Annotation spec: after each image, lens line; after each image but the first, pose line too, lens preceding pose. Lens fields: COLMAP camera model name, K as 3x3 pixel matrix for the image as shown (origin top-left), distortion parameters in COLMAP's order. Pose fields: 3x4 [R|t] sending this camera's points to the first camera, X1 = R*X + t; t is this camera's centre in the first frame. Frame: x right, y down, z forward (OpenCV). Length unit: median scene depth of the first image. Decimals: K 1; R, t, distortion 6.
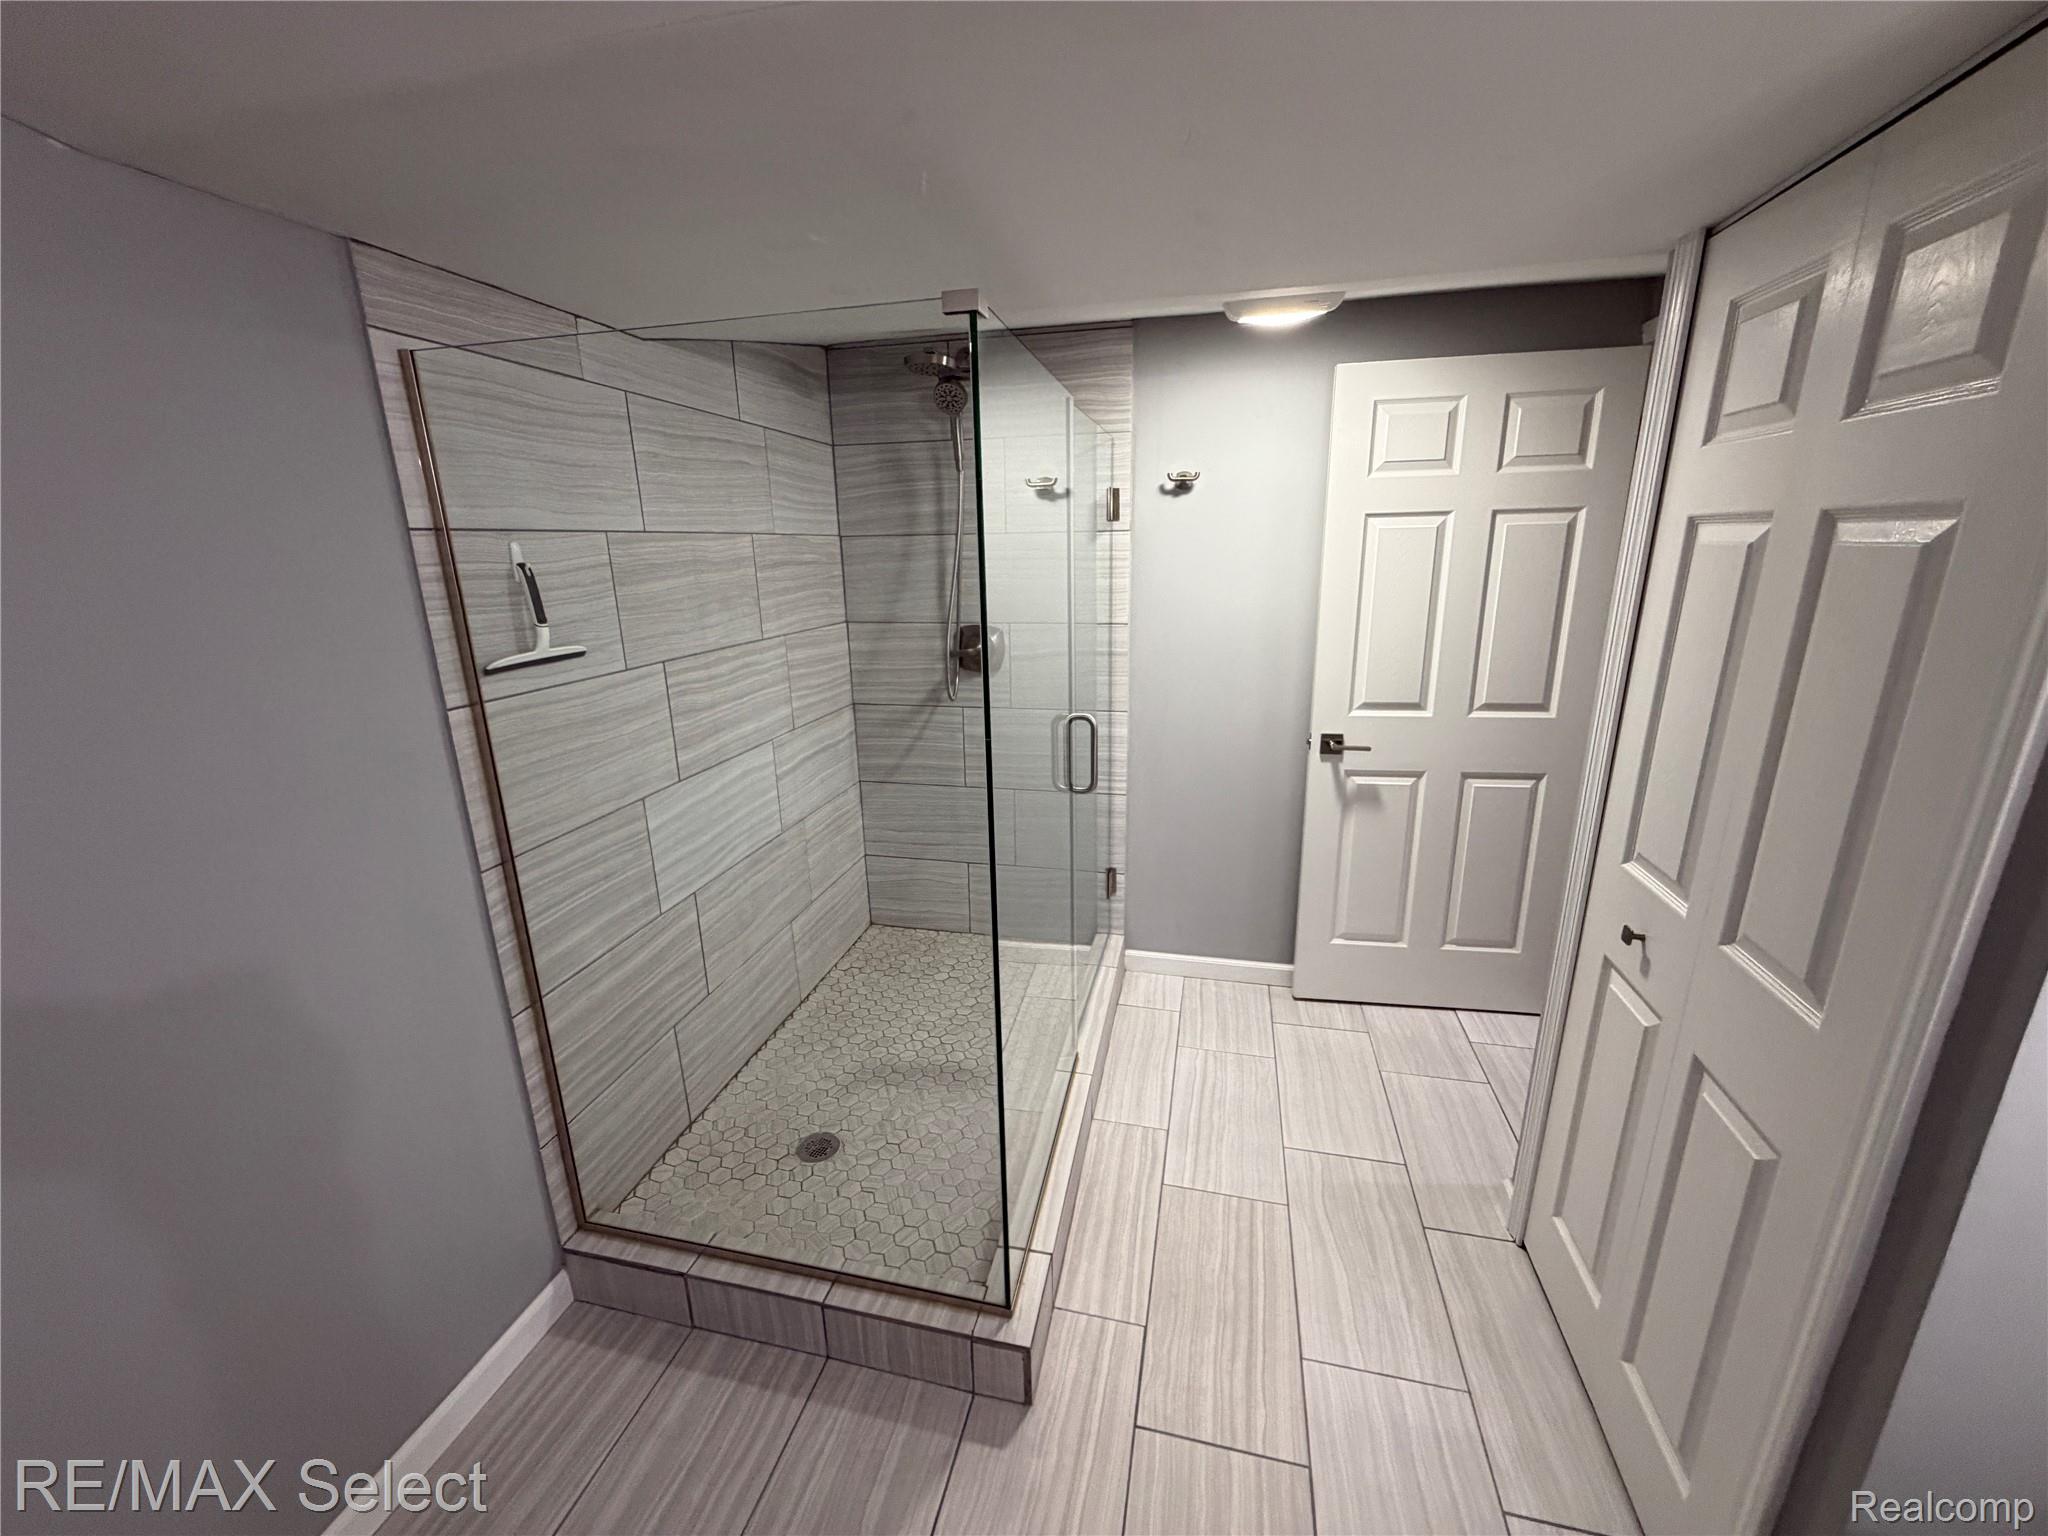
lens RADIAL K [[813.6, 0, 1020.9], [0, 813.6, 769.9], [0, 0, 1]] dist [-0.001672, -0.000018]
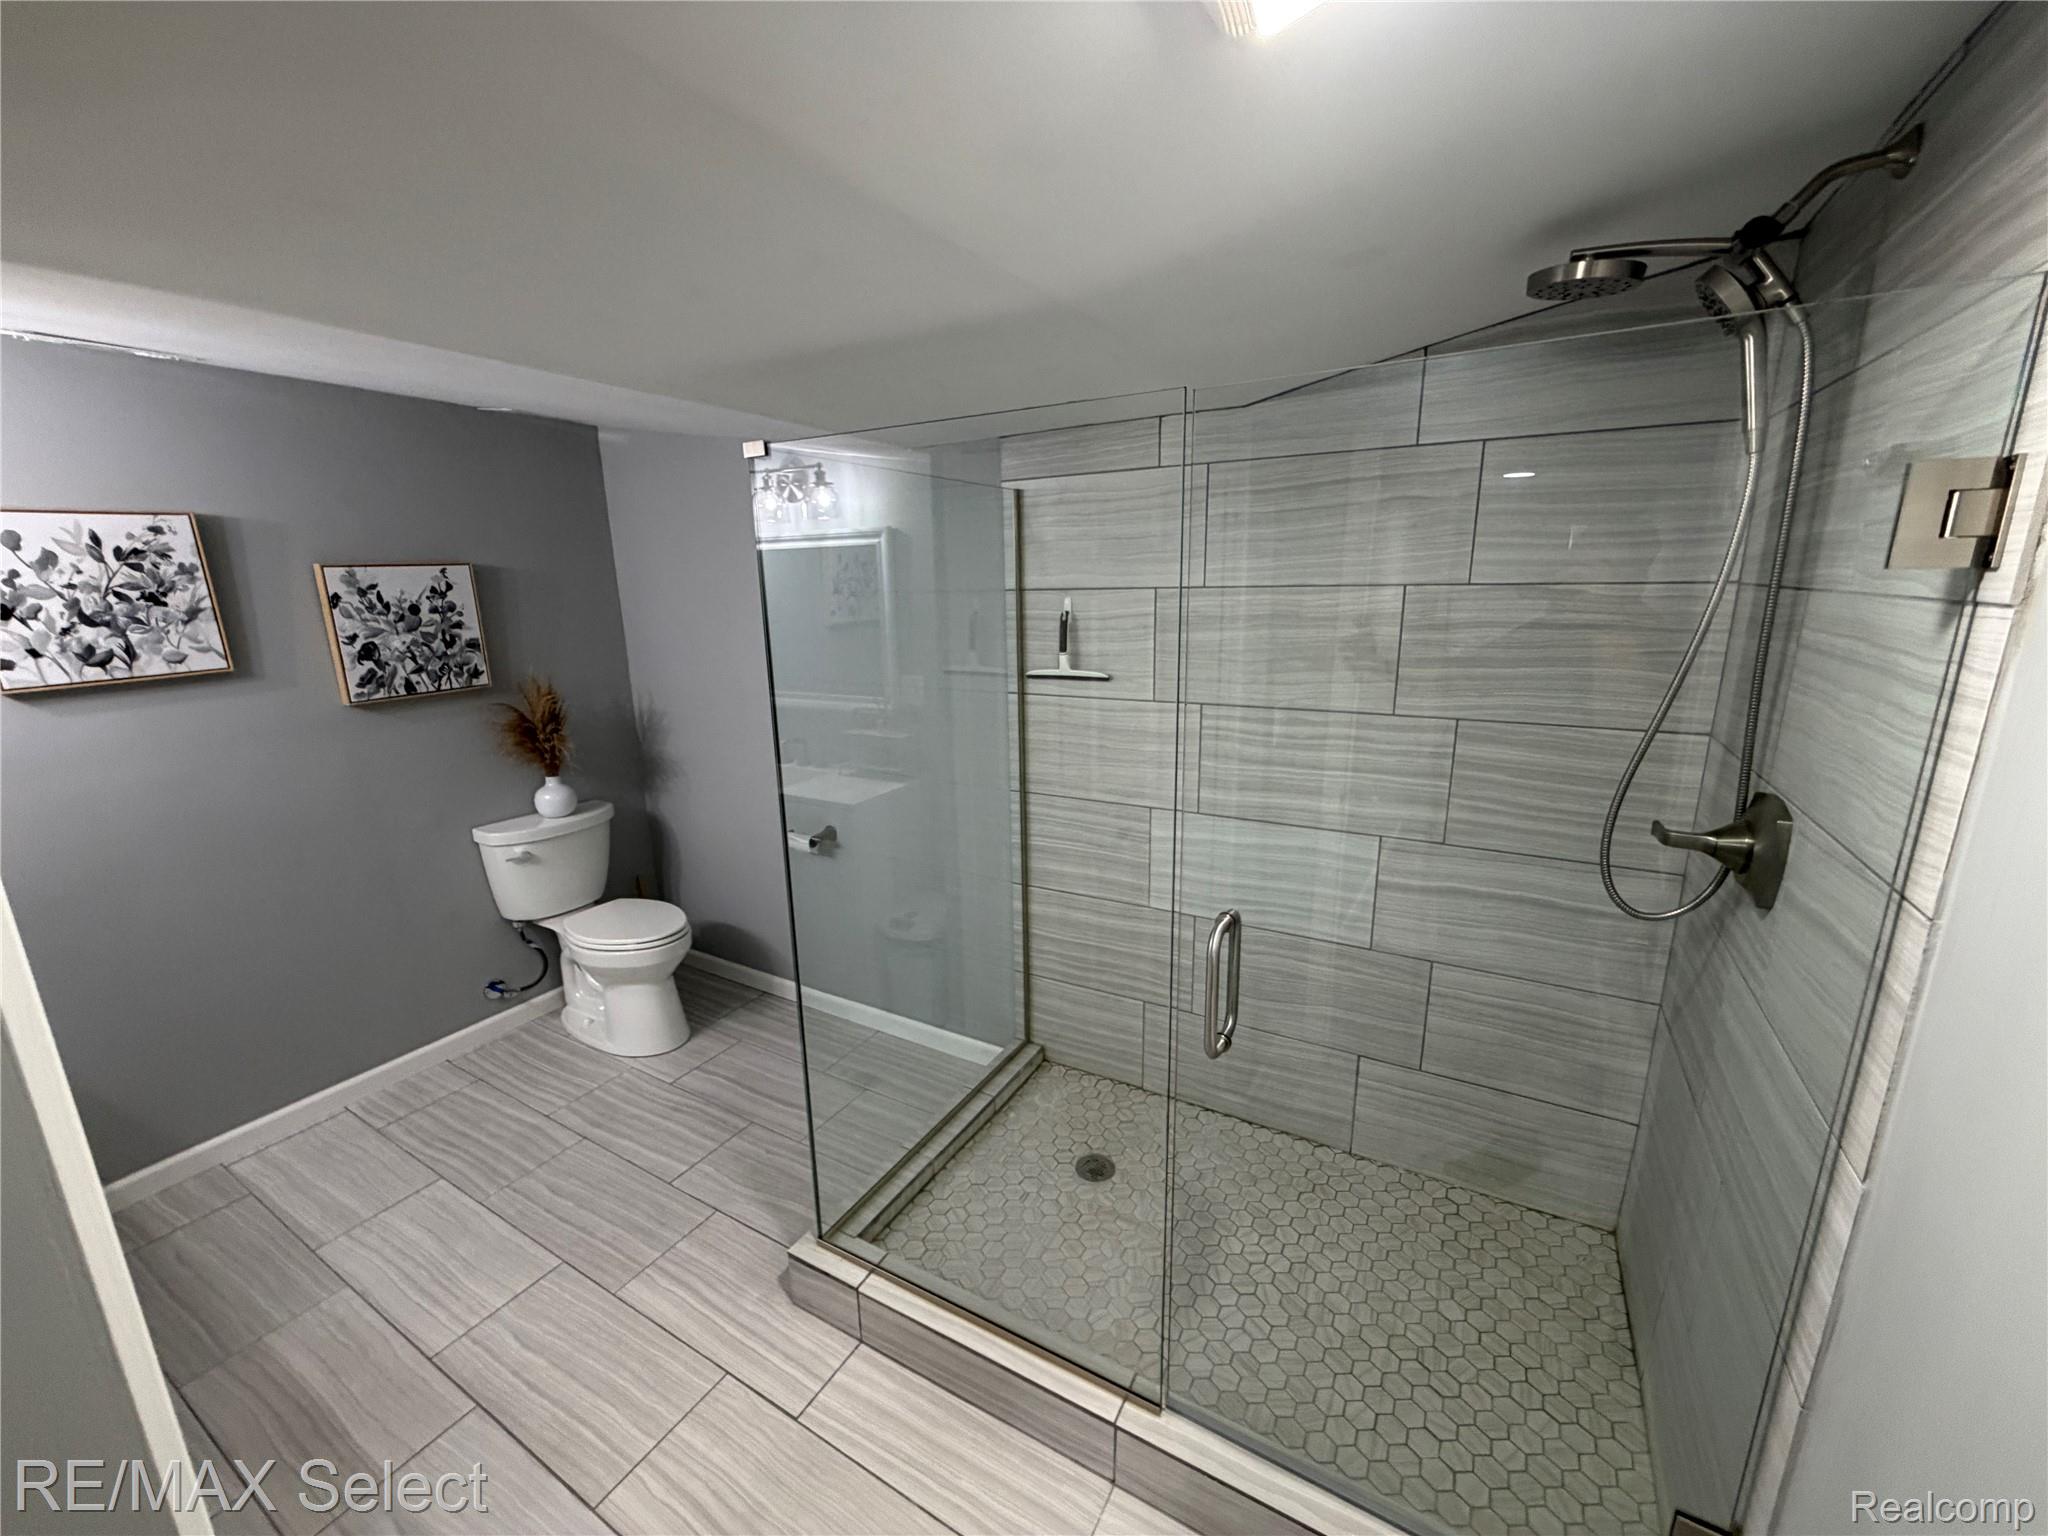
lens RADIAL K [[813.6, 0, 1019.0], [0, 813.6, 773.6], [0, 0, 1]] dist [-0.001672, -0.000018]
pose [[-0.287682, 0.247293, -0.925249, 0.744273], [-0.232858, 0.919038, 0.318034, -0.376813], [0.928987, 0.306945, -0.206806, 1.145926]]
